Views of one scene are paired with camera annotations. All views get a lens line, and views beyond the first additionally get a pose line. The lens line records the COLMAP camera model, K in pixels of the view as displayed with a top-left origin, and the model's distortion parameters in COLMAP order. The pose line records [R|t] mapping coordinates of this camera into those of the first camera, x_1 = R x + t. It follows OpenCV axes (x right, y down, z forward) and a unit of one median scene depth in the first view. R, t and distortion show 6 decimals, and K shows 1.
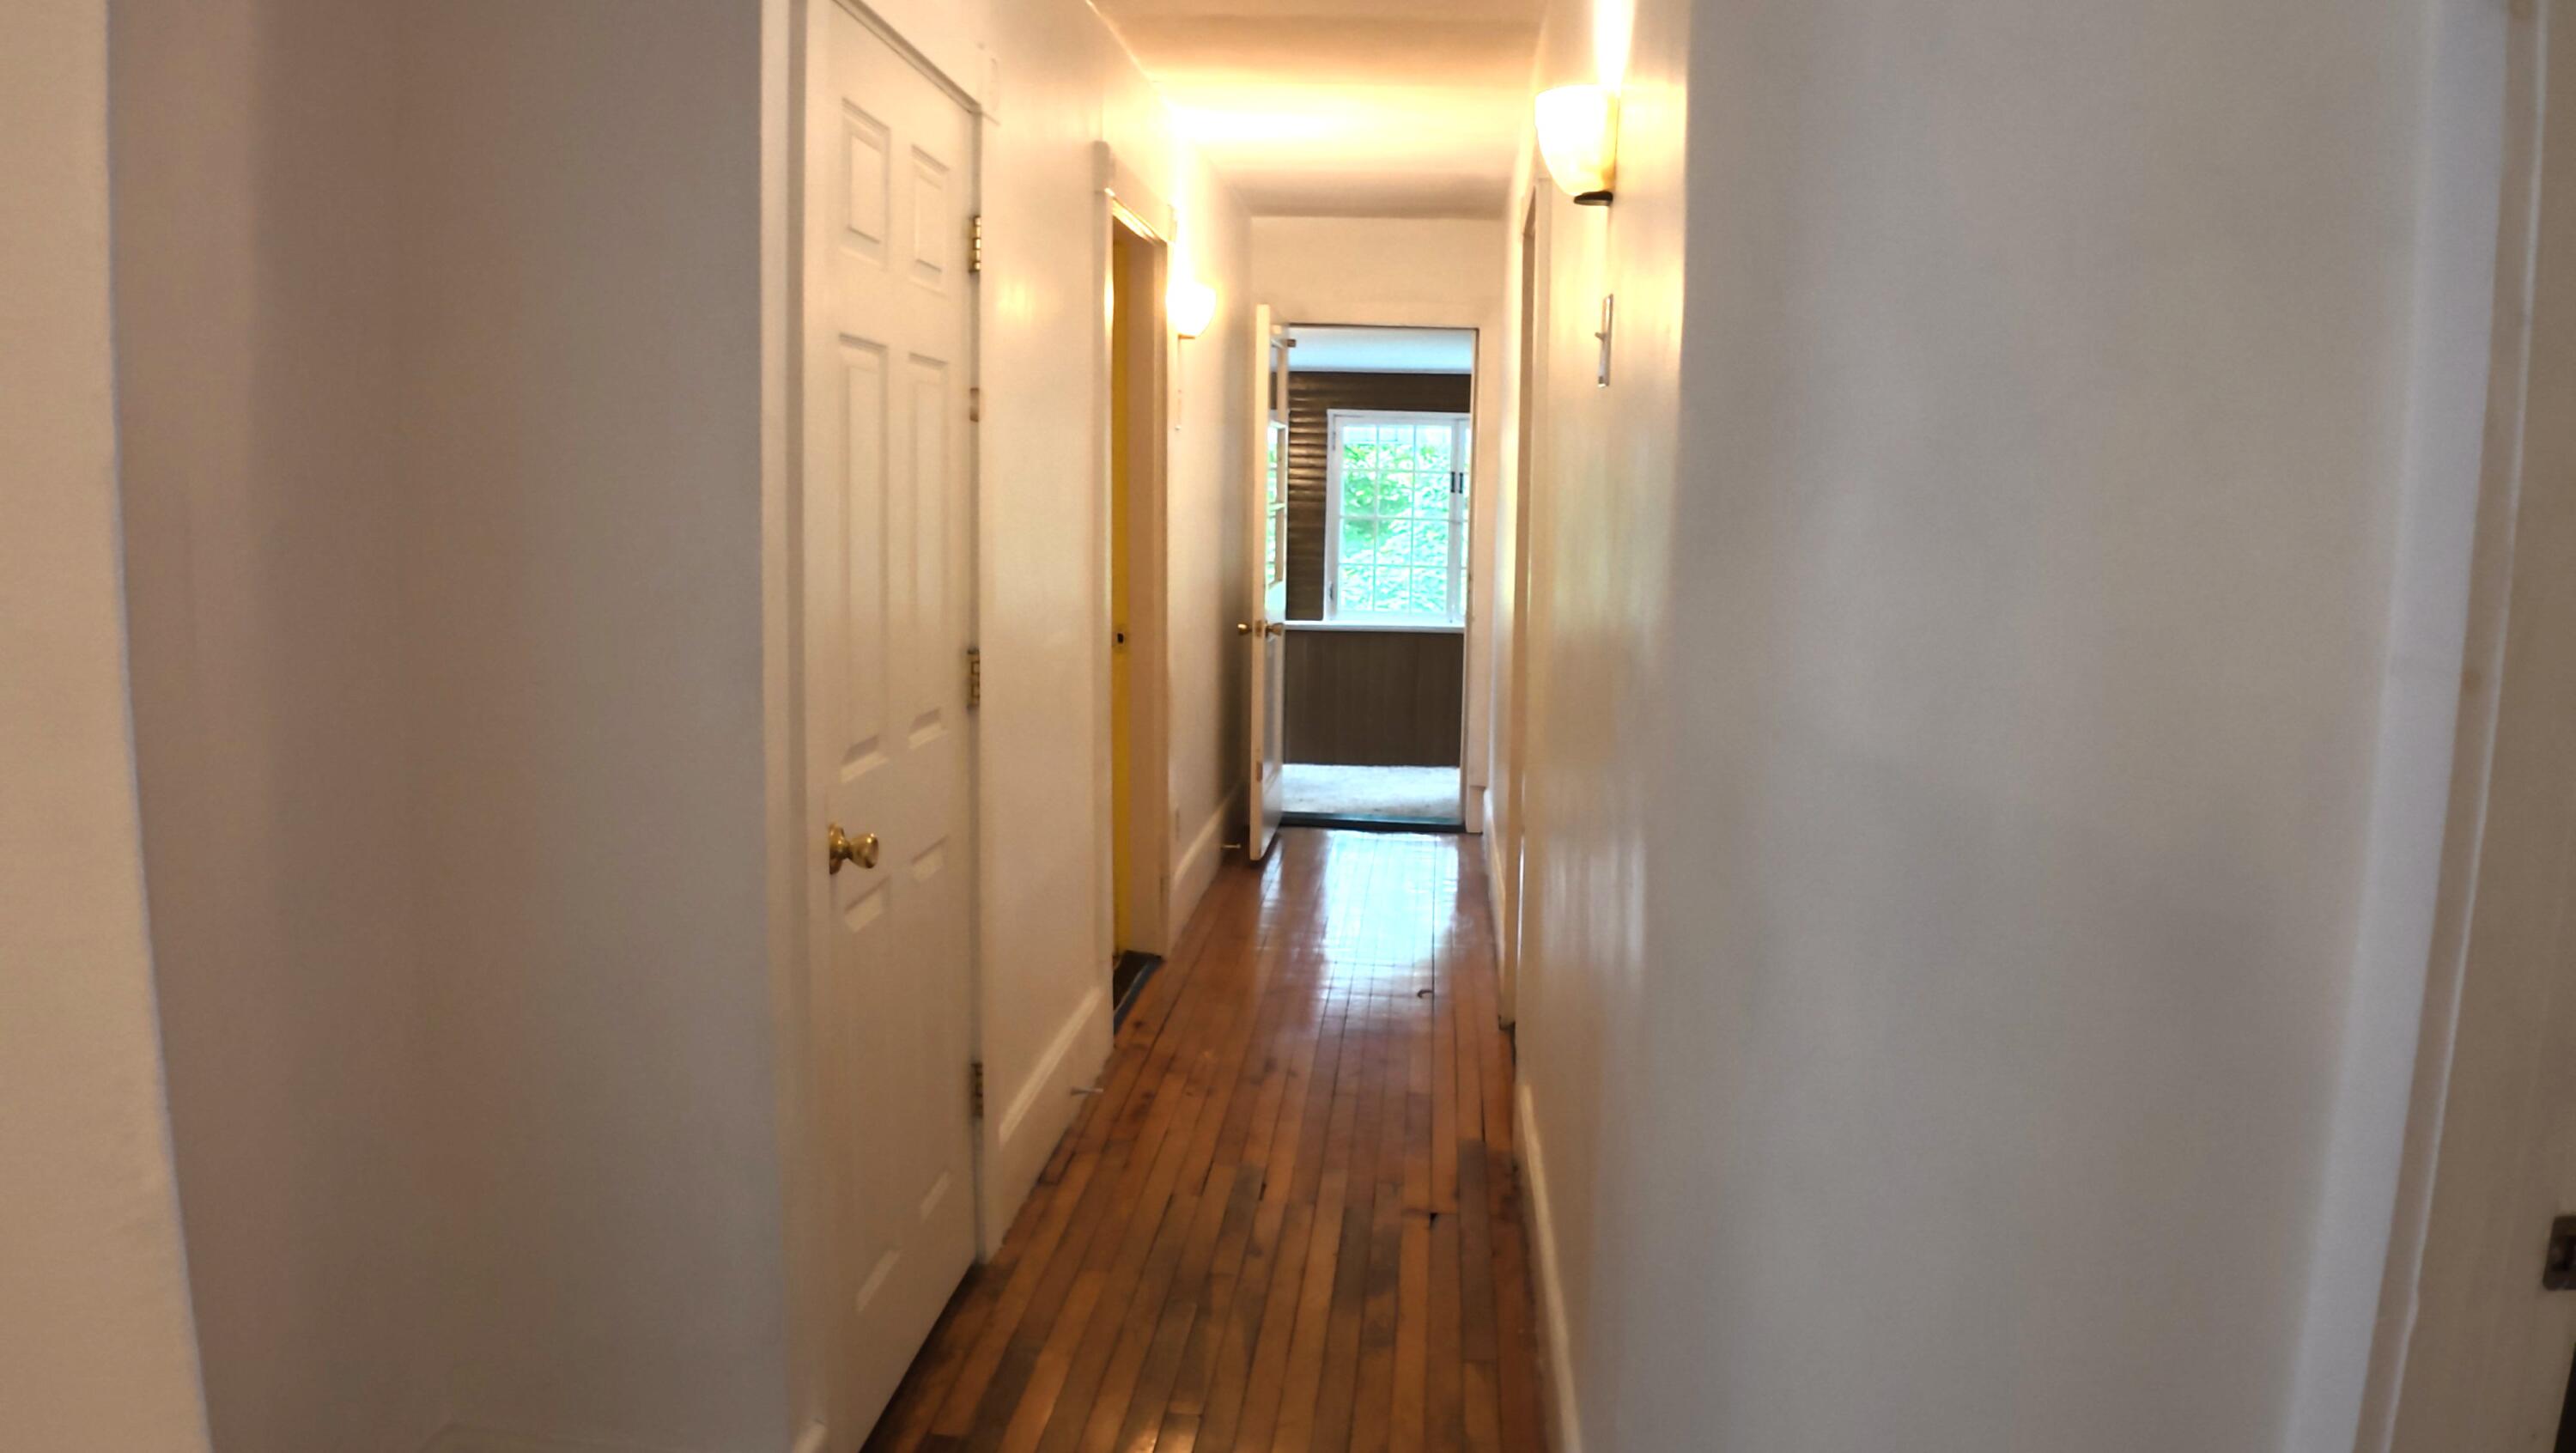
lens RADIAL K [[1726.5, 0, 1279.8], [0, 1726.5, 735.0], [0, 0, 1]] dist [-0.155892, 0.065590]
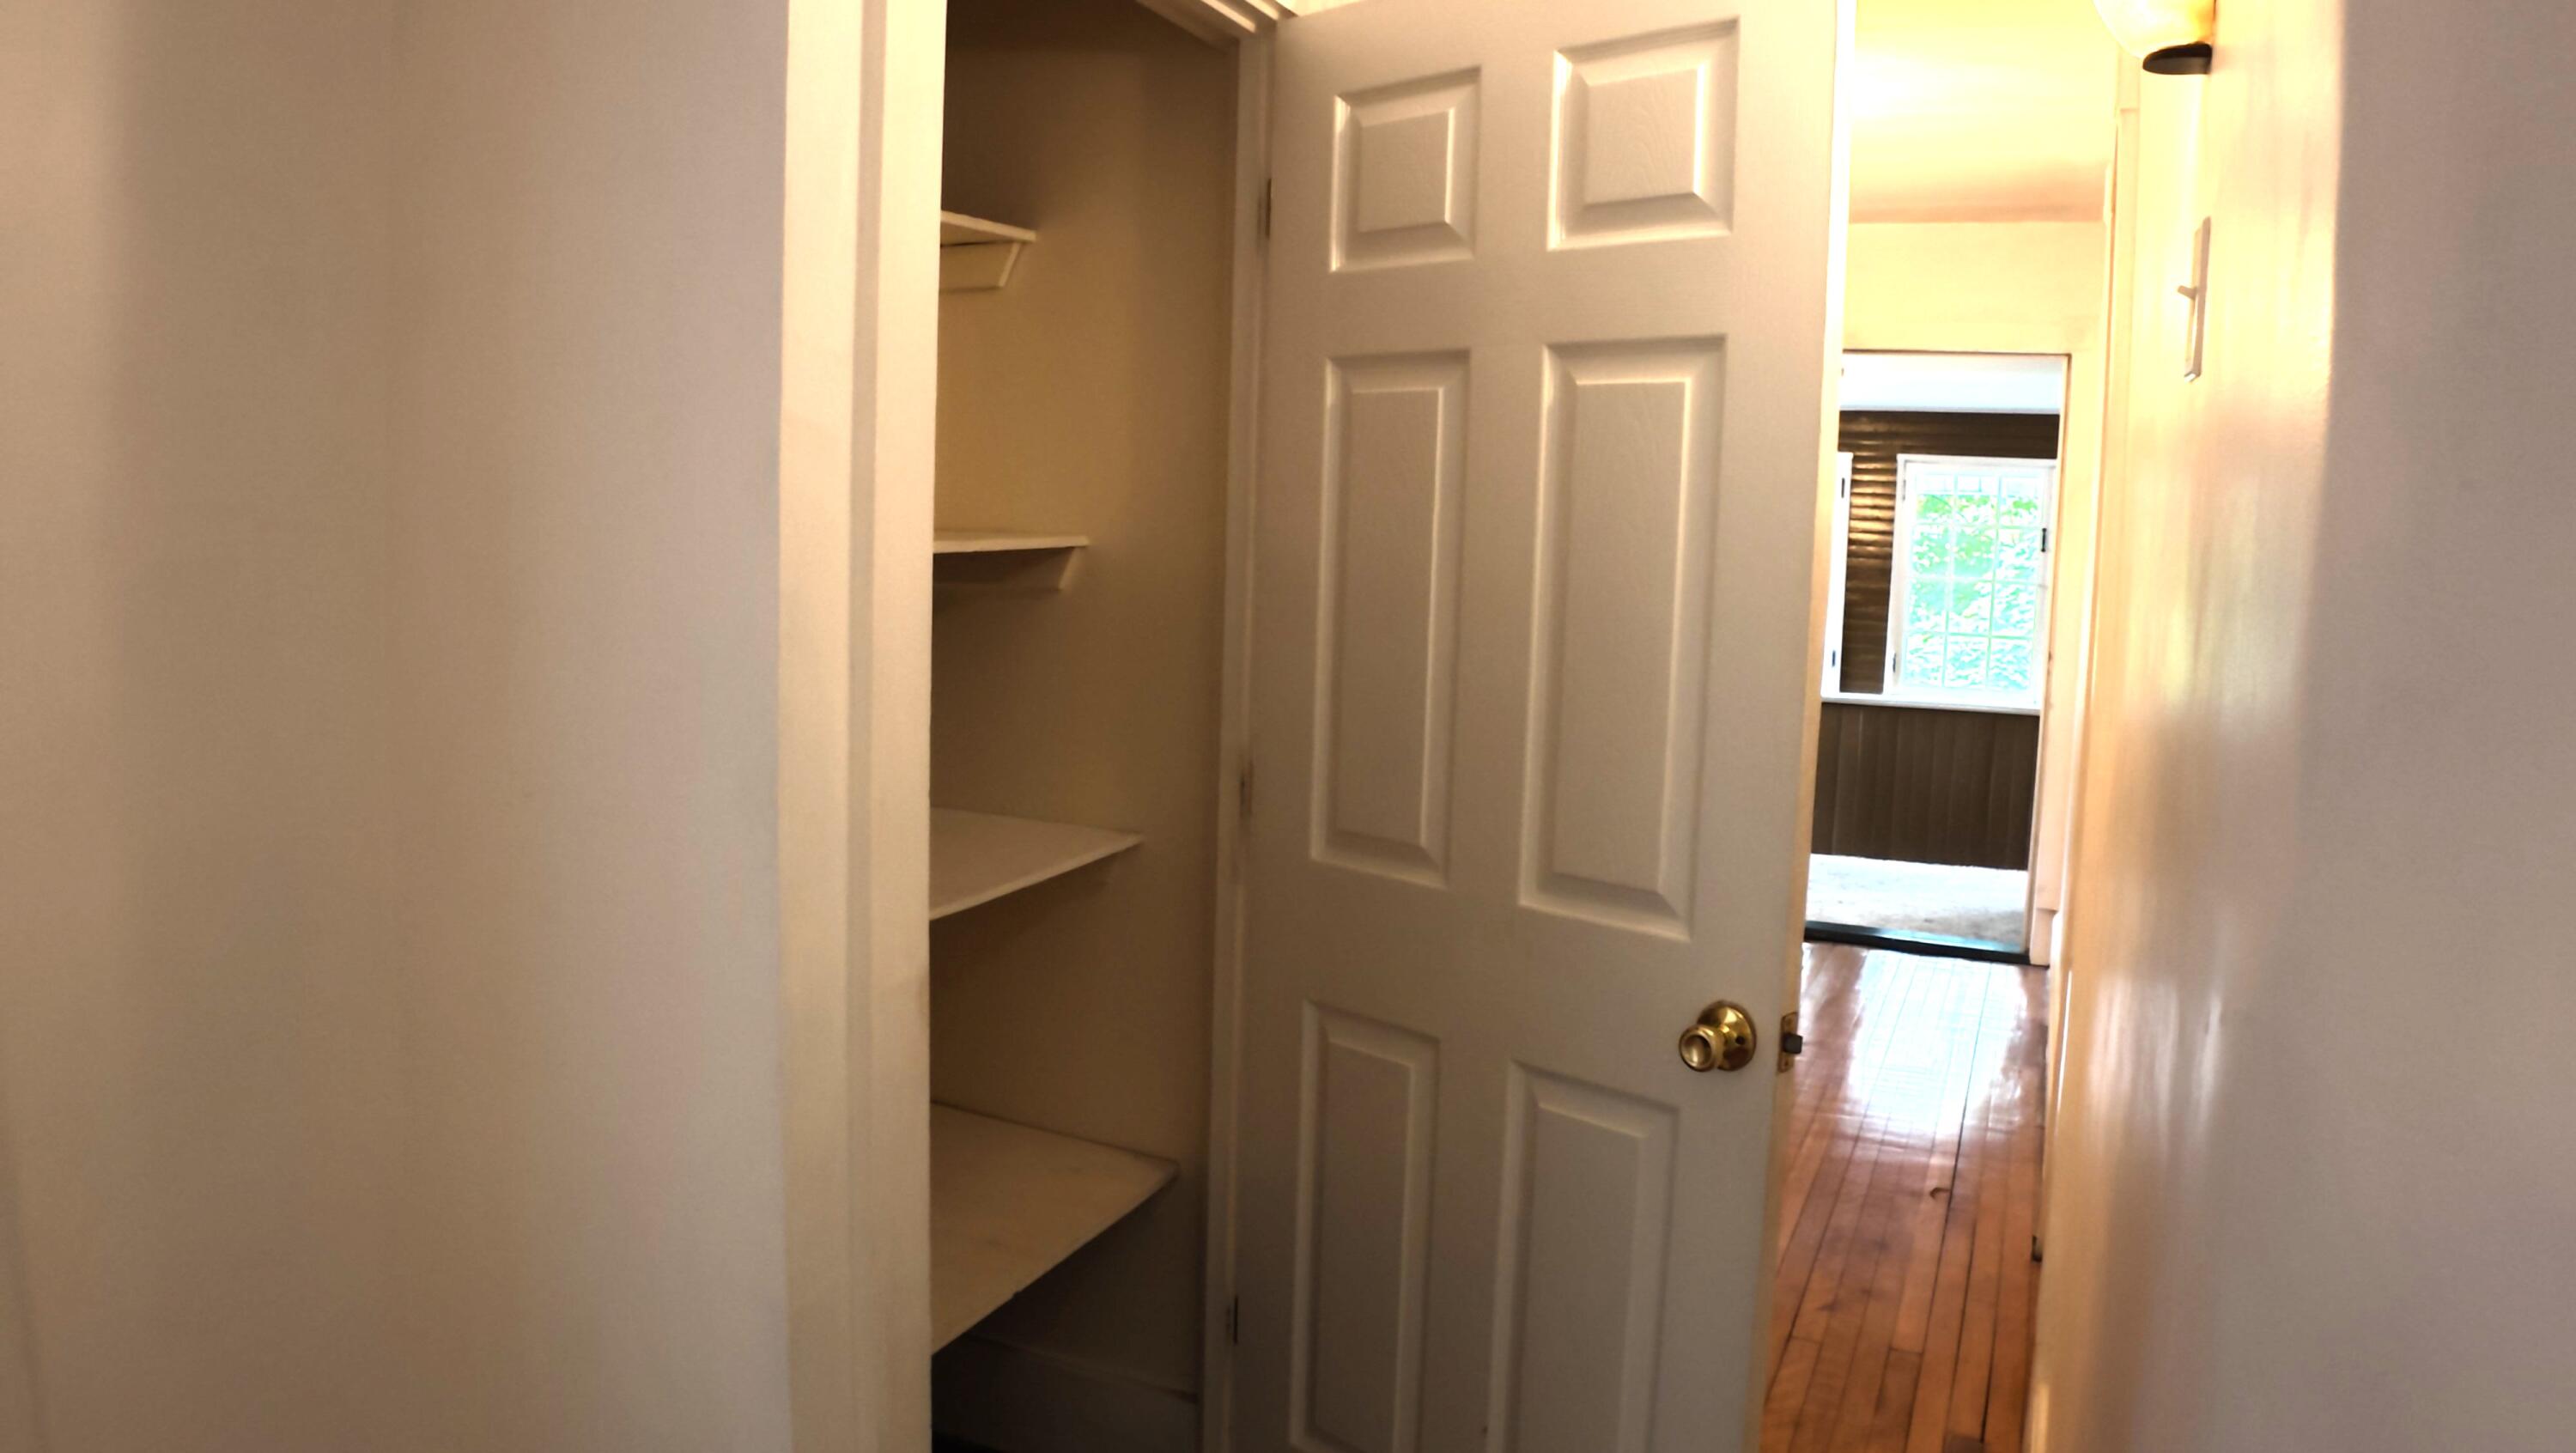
lens RADIAL K [[1726.5, 0, 1279.8], [0, 1726.5, 735.0], [0, 0, 1]] dist [-0.155892, 0.065590]
pose [[0.942898, 0.045782, -0.329921, 0.023790], [-0.055096, 0.998302, -0.018932, -0.014503], [0.328494, 0.036028, 0.943819, 0.100877]]
